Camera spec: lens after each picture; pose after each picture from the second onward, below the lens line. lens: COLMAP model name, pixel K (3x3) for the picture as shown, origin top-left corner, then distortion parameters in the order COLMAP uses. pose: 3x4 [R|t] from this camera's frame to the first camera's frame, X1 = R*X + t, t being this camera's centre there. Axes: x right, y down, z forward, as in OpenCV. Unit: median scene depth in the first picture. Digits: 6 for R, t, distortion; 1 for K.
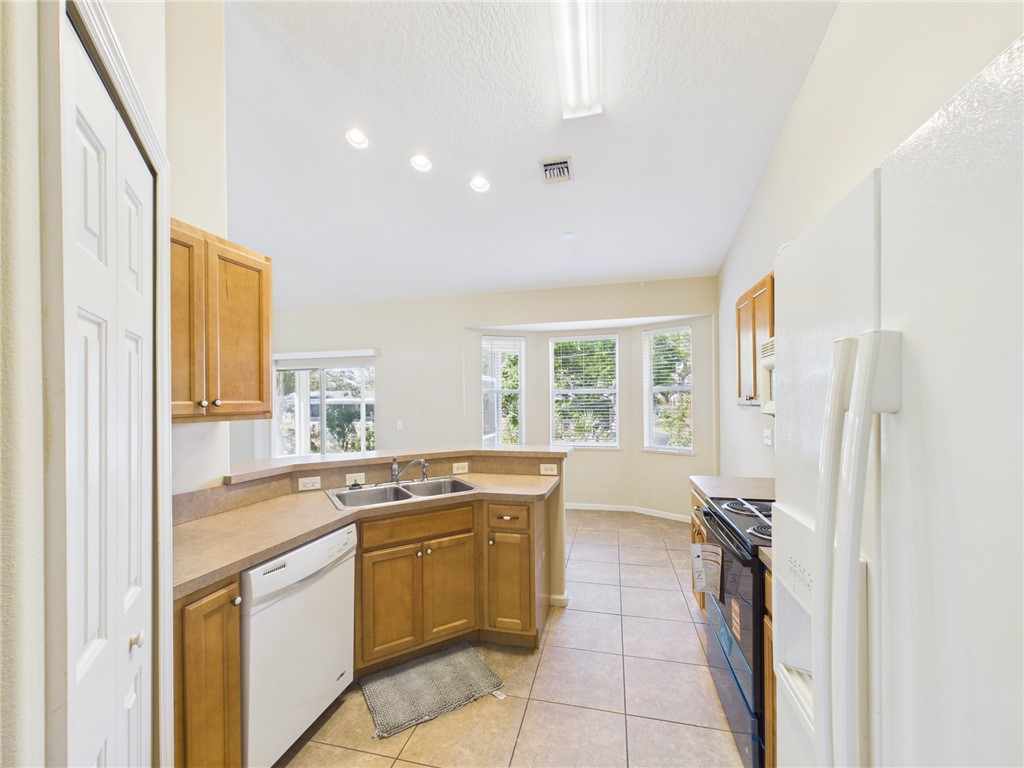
lens RADIAL K [[410.6, 0, 513.4], [0, 410.6, 395.0], [0, 0, 1]] dist [0.003396, -0.000627]
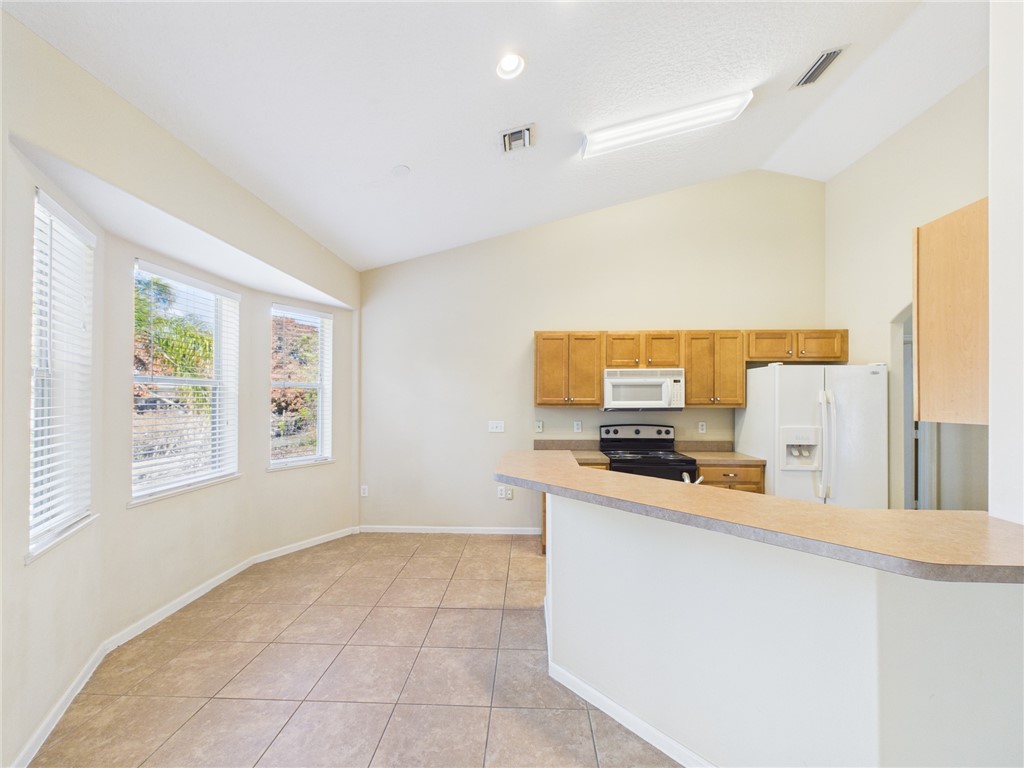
lens RADIAL K [[410.6, 0, 513.5], [0, 410.6, 397.0], [0, 0, 1]] dist [0.003396, -0.000627]
pose [[-0.194520, 0.015358, 0.980778, -0.489279], [-0.008619, 0.999812, -0.017366, 0.028978], [-0.980861, -0.011831, -0.194351, 0.815823]]
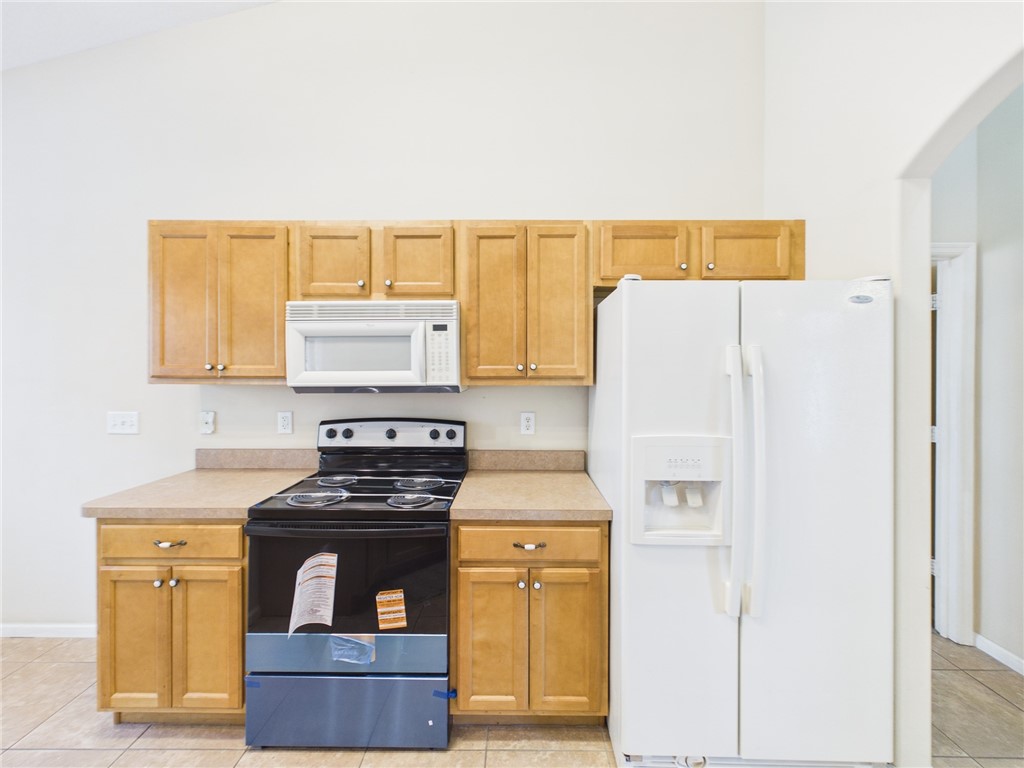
lens RADIAL K [[410.6, 0, 514.7], [0, 410.6, 370.5], [0, 0, 1]] dist [0.003396, -0.000627]
pose [[-0.230162, 0.011135, 0.973089, -0.125191], [-0.008737, 0.999871, -0.013508, 0.023702], [-0.973113, -0.011611, -0.230035, 0.351330]]
